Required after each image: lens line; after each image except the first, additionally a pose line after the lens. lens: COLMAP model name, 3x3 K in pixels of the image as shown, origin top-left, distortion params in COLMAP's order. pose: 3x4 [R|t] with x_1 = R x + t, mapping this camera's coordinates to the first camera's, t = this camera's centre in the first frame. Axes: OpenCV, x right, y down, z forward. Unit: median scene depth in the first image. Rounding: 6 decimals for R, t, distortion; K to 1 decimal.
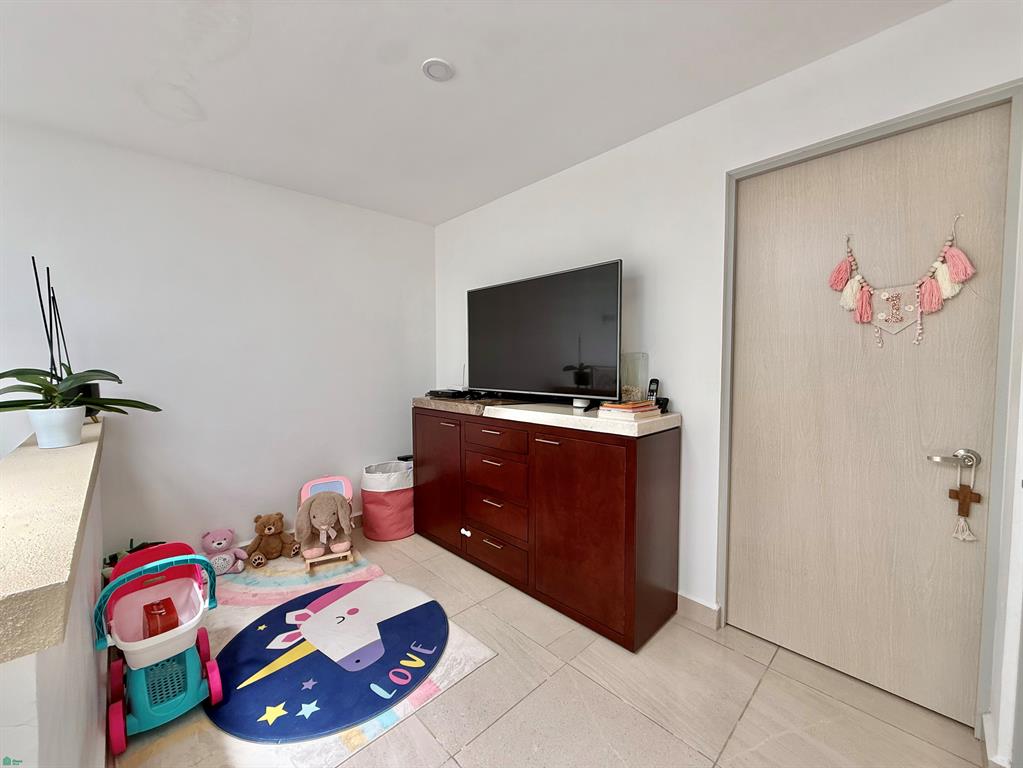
lens RADIAL K [[407.6, 0, 511.5], [0, 407.6, 384.0], [0, 0, 1]] dist [0.030394, -0.000004]
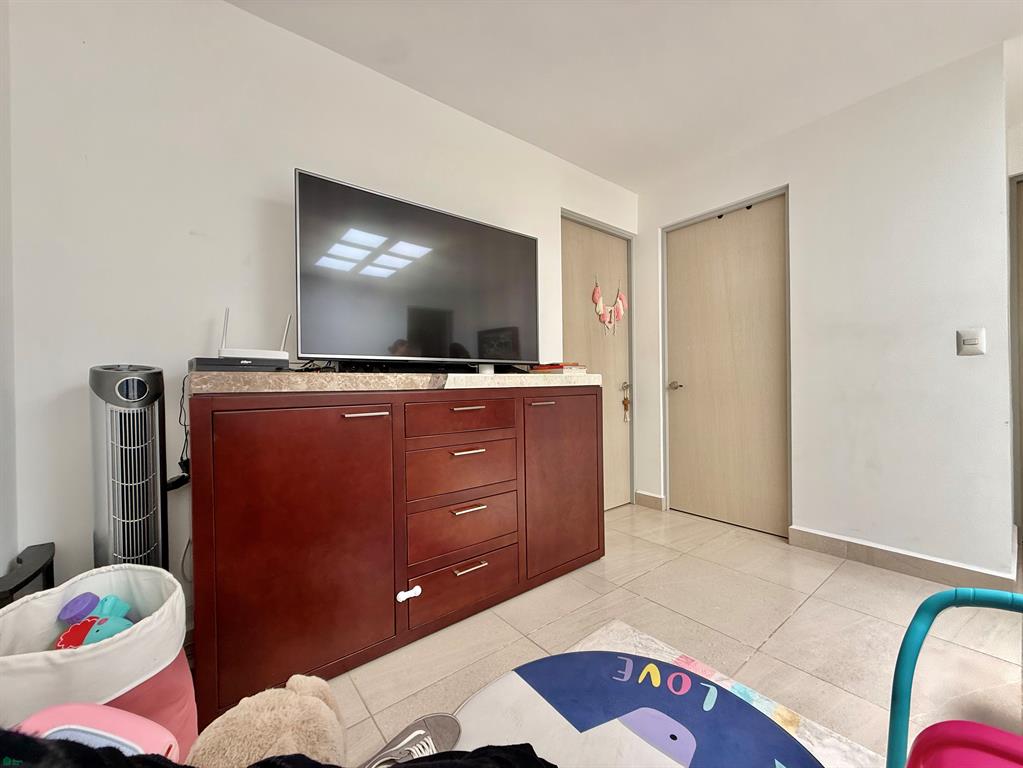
lens RADIAL K [[422.6, 0, 514.5], [0, 422.6, 392.4], [0, 0, 1]] dist [0.000990, 0.000006]
pose [[0.089014, -0.010550, 0.995974, -0.930734], [0.084694, 0.996402, 0.002985, 0.113540], [-0.992423, 0.084088, 0.089588, 1.024312]]
